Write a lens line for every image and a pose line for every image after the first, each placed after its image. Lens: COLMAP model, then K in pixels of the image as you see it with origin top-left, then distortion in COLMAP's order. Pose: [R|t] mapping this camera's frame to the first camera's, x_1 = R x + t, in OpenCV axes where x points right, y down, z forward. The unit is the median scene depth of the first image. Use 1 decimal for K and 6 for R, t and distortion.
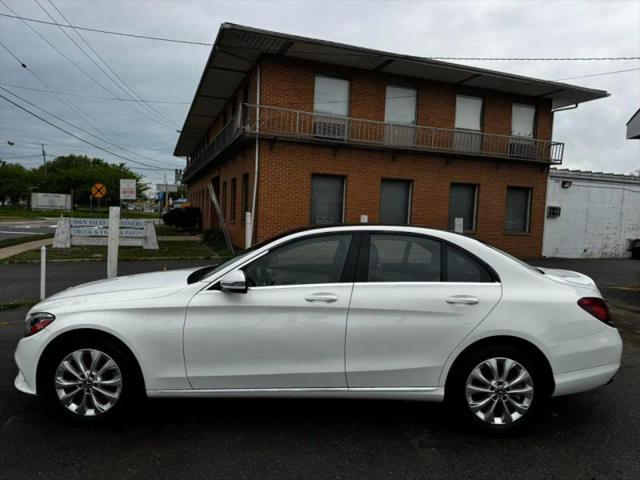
lens RADIAL K [[449.4, 0, 318.6], [0, 449.4, 243.0], [0, 0, 1]] dist [0.036642, -0.050571]
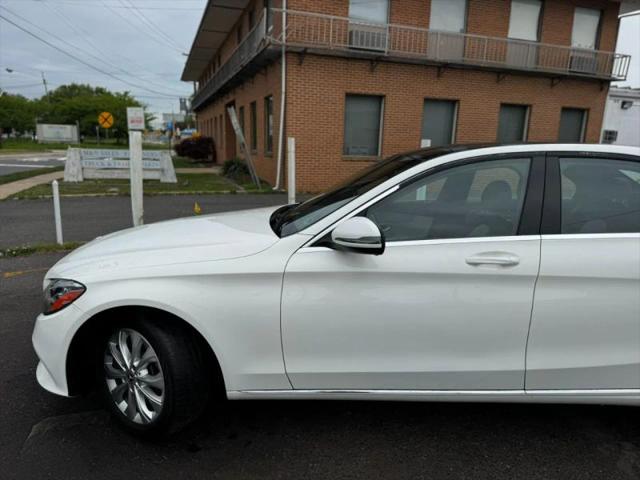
lens RADIAL K [[449.4, 0, 317.3], [0, 449.4, 245.9], [0, 0, 1]] dist [0.036642, -0.050571]
pose [[0.999683, -0.005361, -0.024618, -0.047968], [0.009156, 0.987600, 0.156725, 0.000050], [0.023472, -0.156901, 0.987335, 0.076795]]
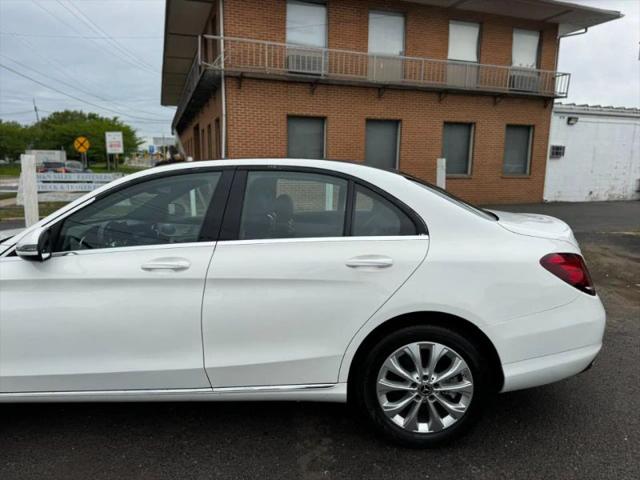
lens RADIAL K [[449.4, 0, 317.2], [0, 449.4, 242.6], [0, 0, 1]] dist [0.036642, -0.050571]
pose [[0.999473, -0.025626, -0.019921, 0.053344], [0.027608, 0.993922, 0.106566, 0.004578], [0.017069, -0.107060, 0.994106, 0.067744]]
